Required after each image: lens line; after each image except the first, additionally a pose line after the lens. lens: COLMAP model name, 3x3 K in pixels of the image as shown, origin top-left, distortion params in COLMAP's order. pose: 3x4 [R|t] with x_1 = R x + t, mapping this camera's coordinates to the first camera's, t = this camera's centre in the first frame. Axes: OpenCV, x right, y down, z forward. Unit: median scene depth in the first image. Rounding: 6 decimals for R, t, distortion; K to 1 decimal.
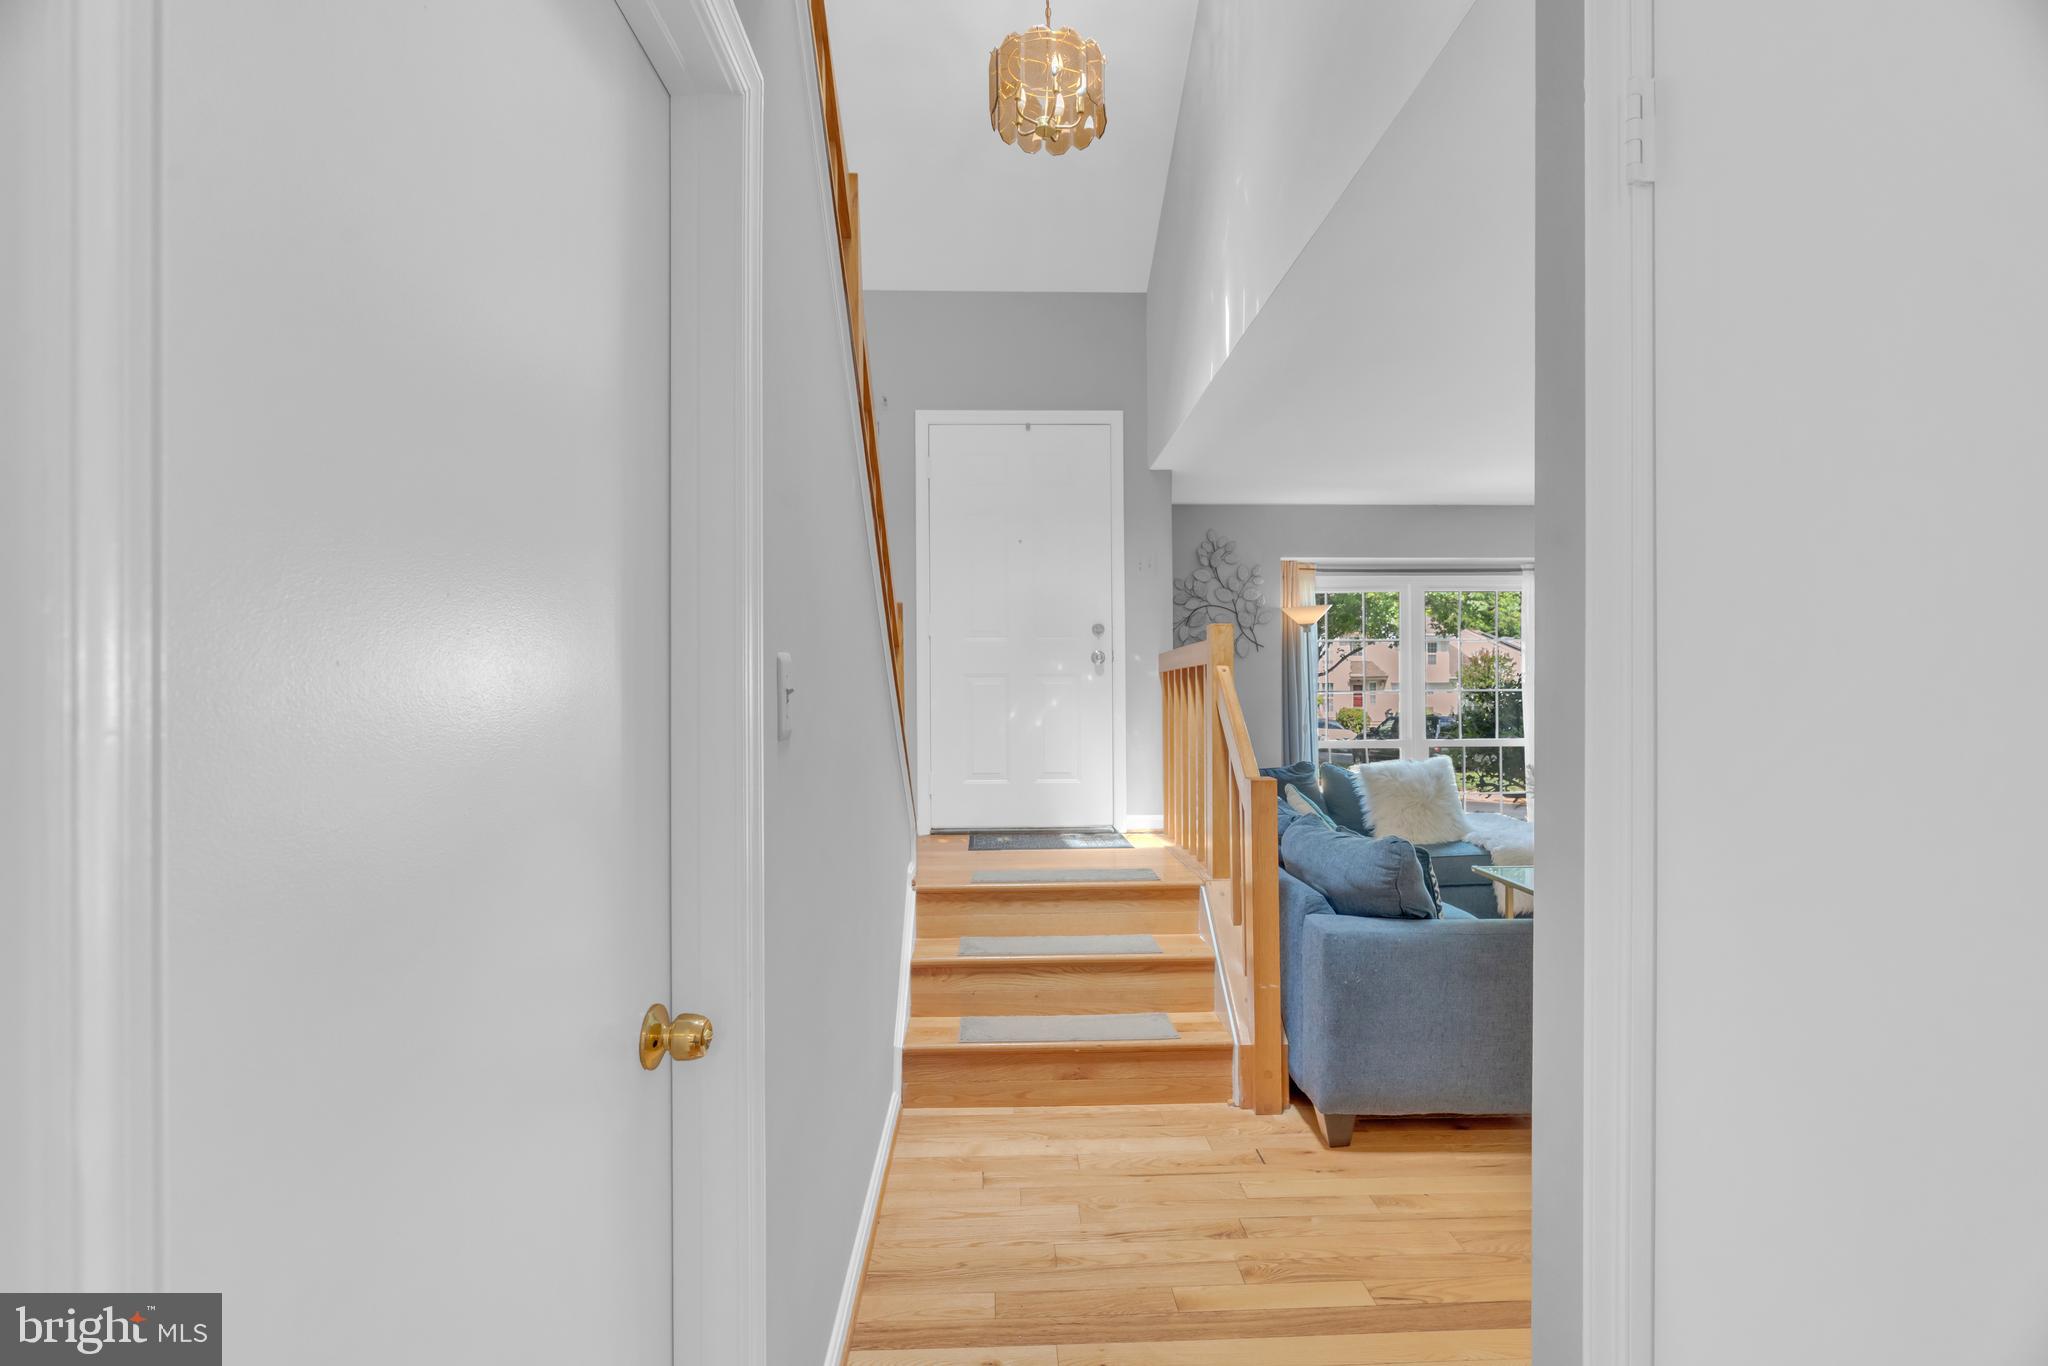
lens RADIAL K [[934.1, 0, 1023.3], [0, 934.1, 667.9], [0, 0, 1]] dist [-0.009825, 0.000429]
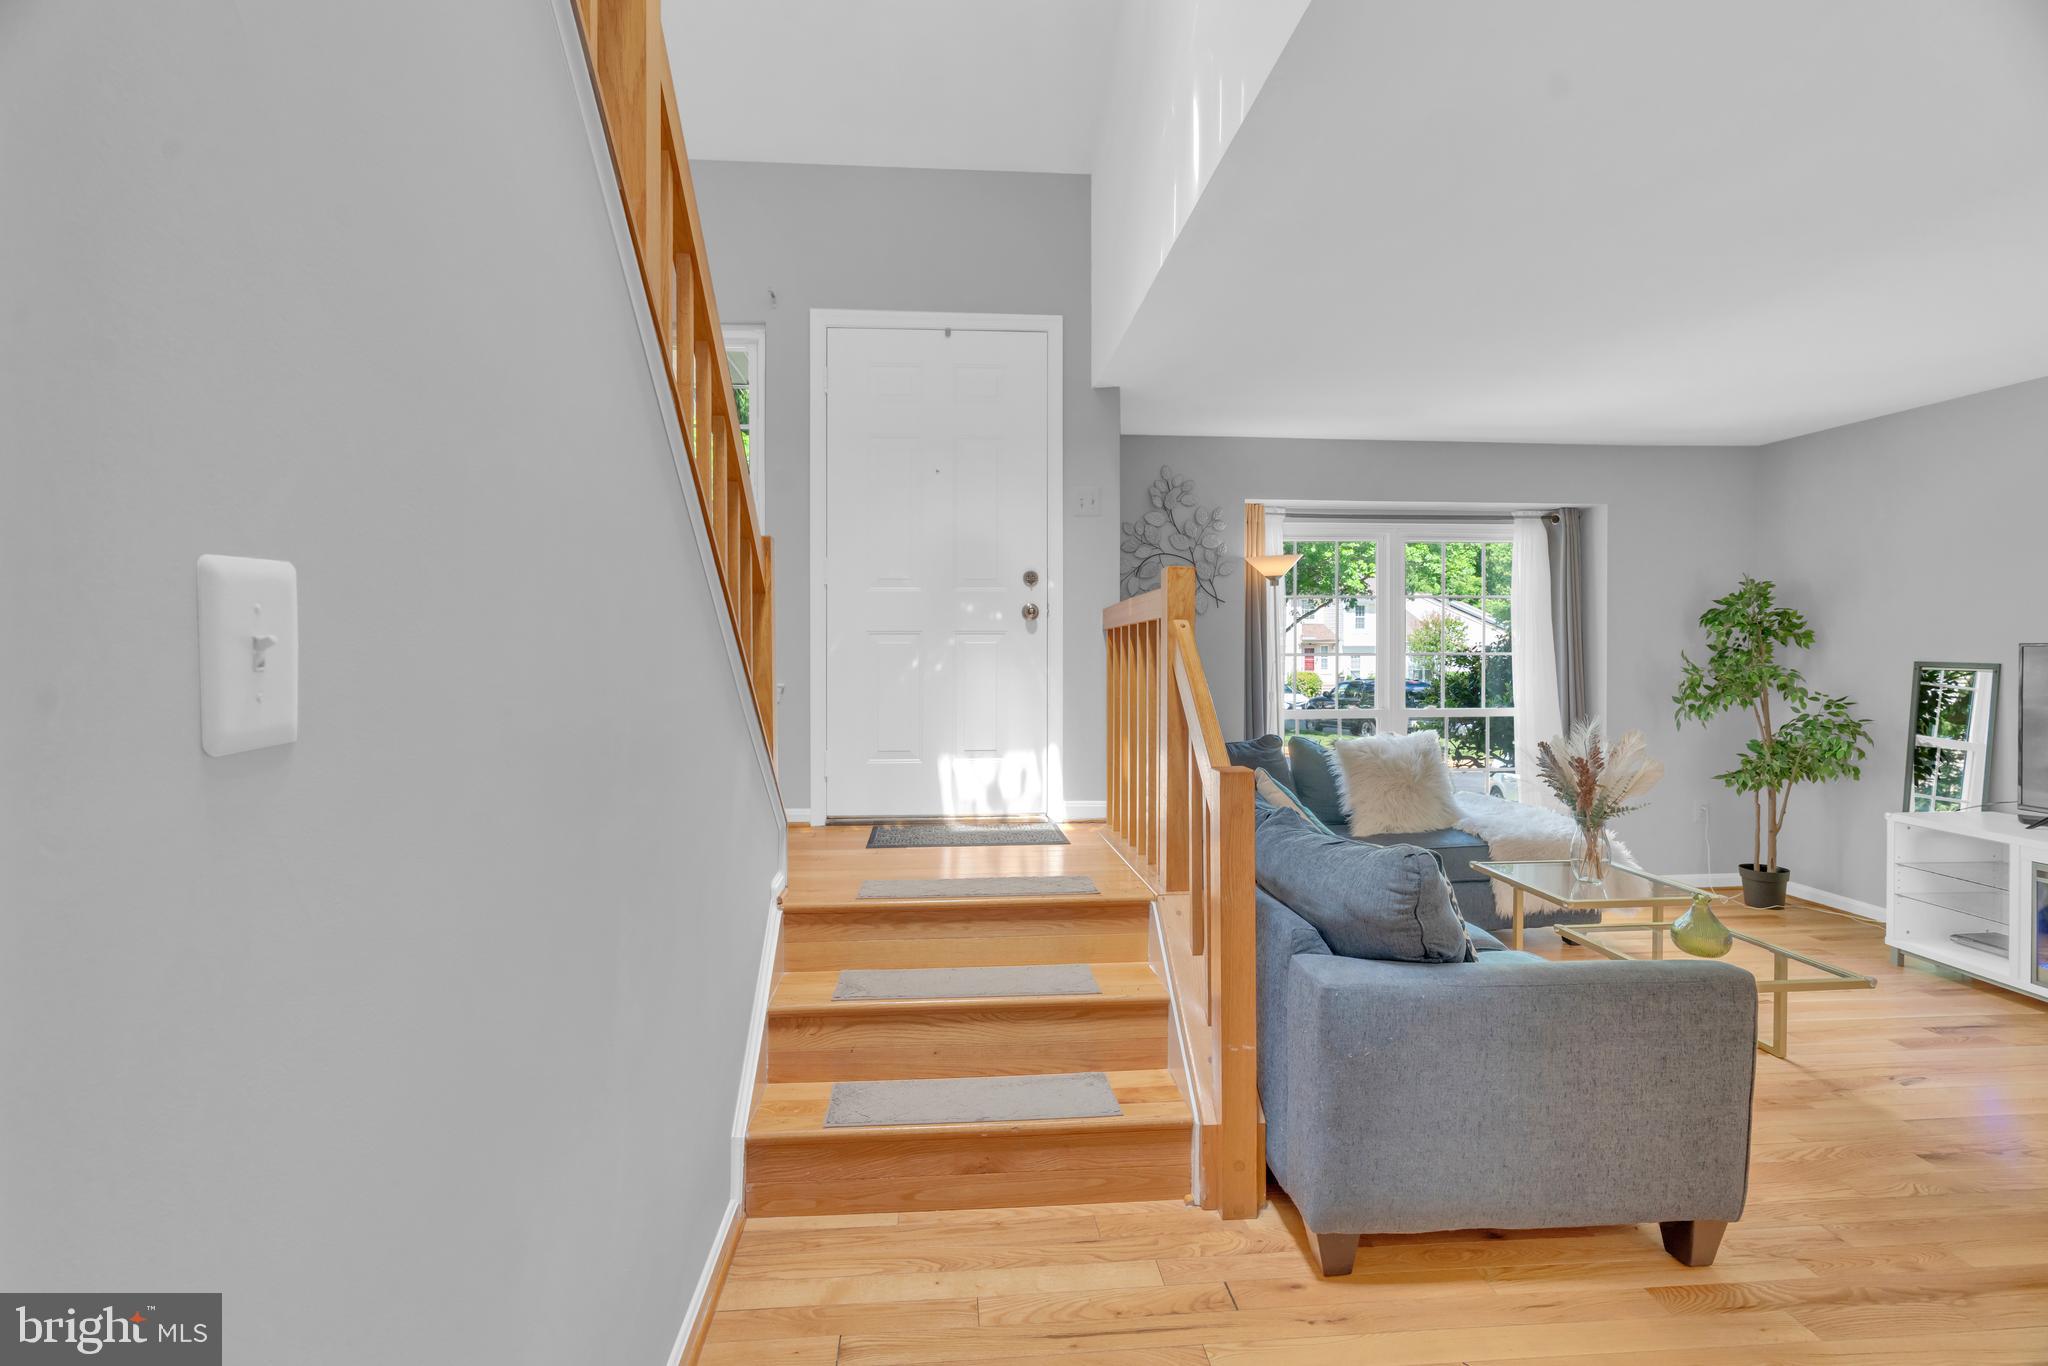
lens RADIAL K [[941.3, 0, 1015.1], [0, 941.3, 644.5], [0, 0, 1]] dist [-0.015612, 0.006299]
pose [[0.999015, 0.004780, 0.044123, 0.043607], [-0.005461, 0.999868, 0.015320, 0.007618], [-0.044044, -0.015545, 0.998909, 0.238976]]
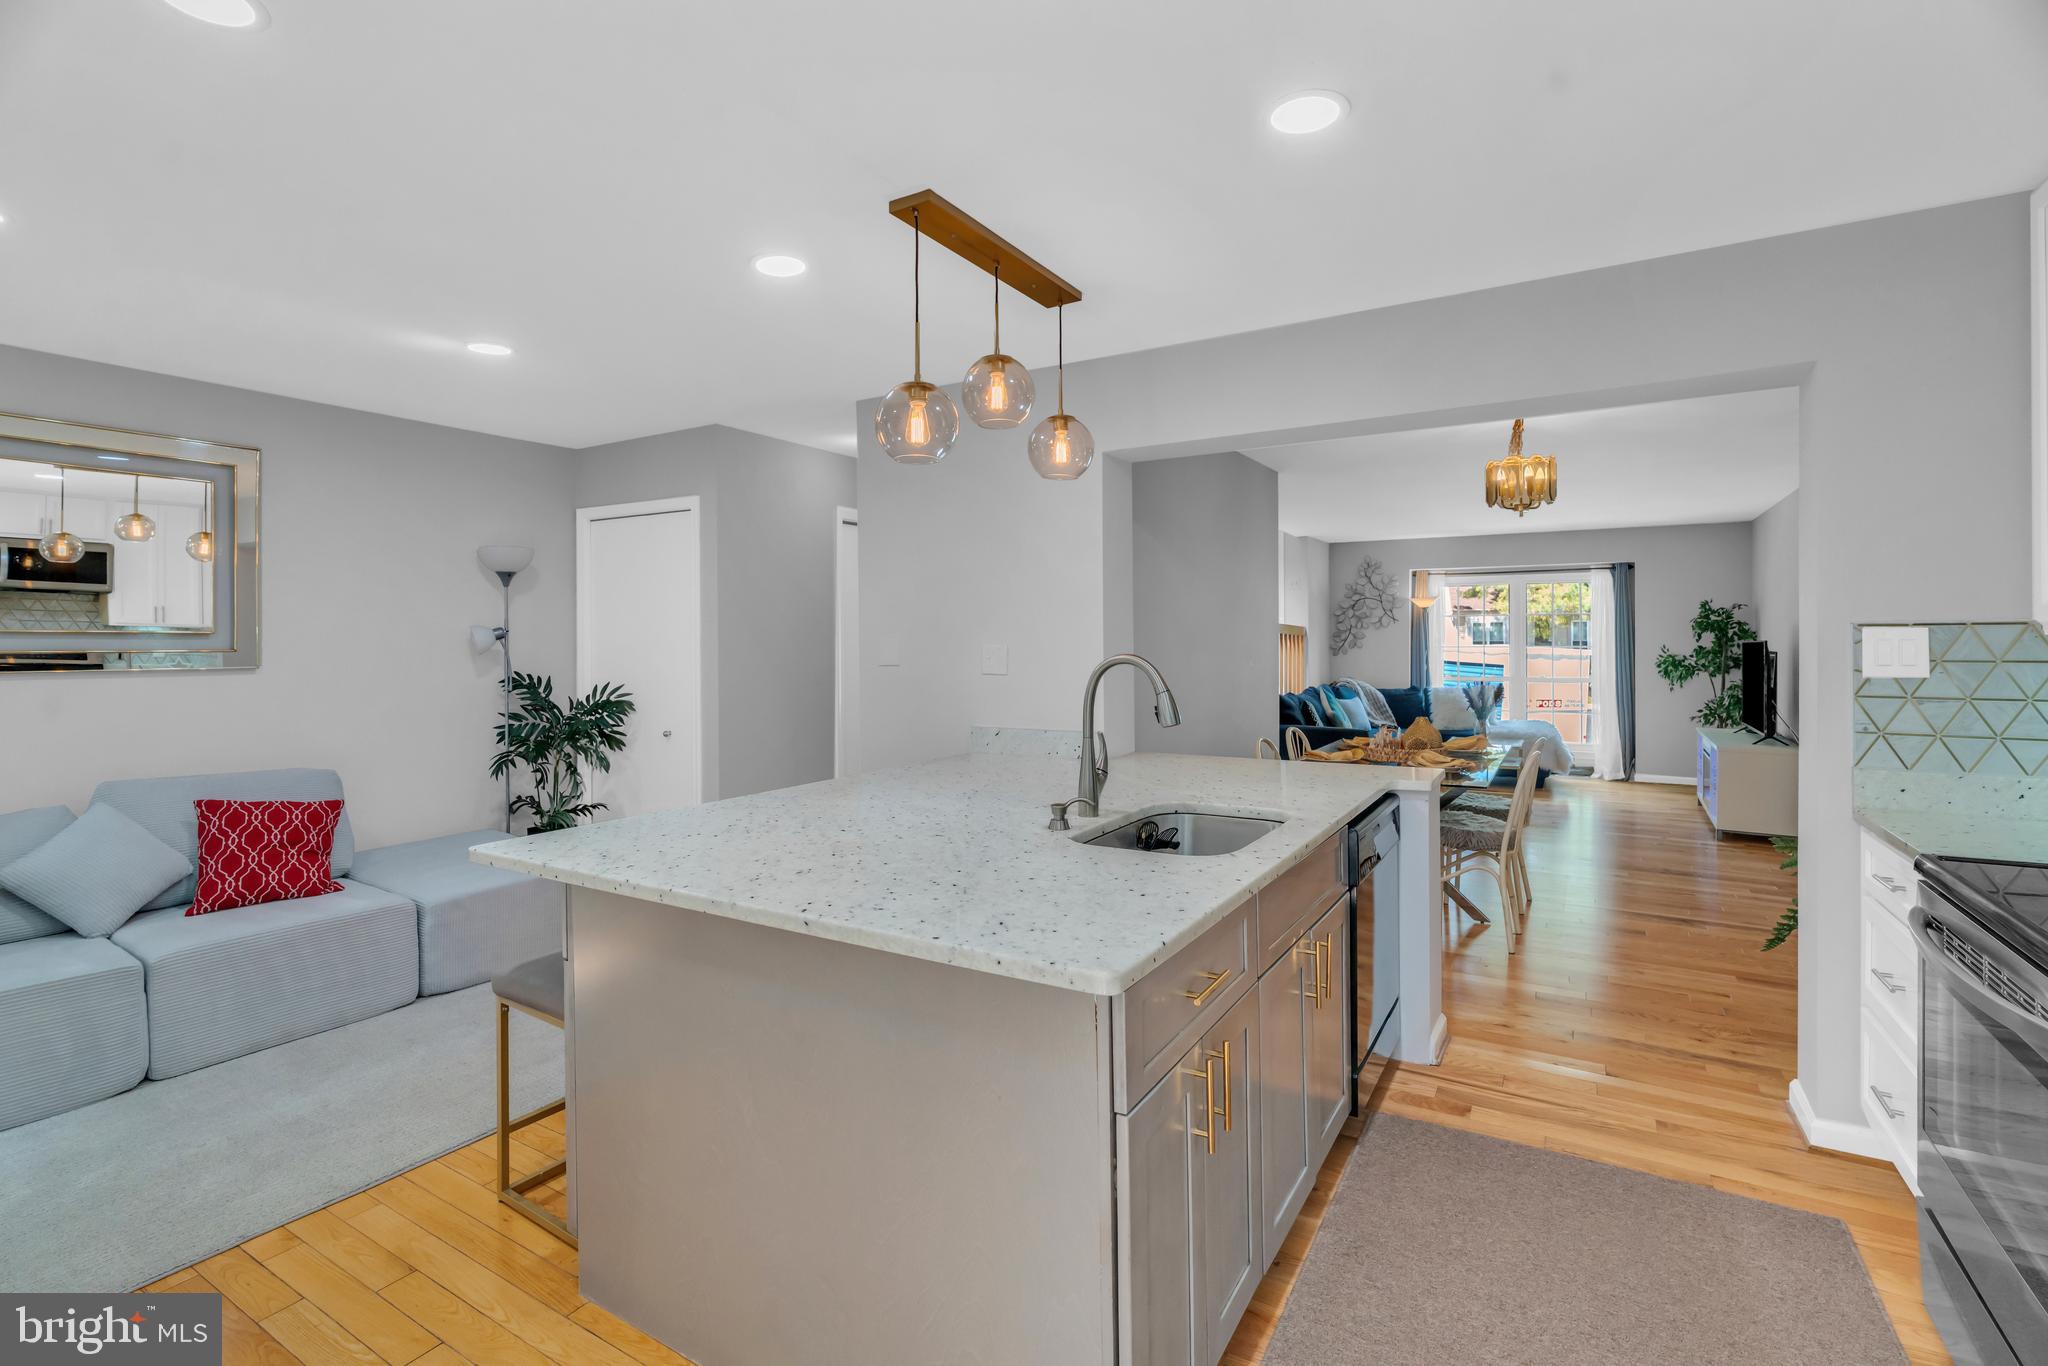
lens RADIAL K [[944.2, 0, 1023.3], [0, 944.2, 637.3], [0, 0, 1]] dist [-0.010587, 0.006725]
pose [[0.840984, 0.001727, -0.541058, 1.098108], [0.005906, 0.999906, 0.012371, -0.030377], [0.541028, -0.013599, 0.840895, -1.554182]]
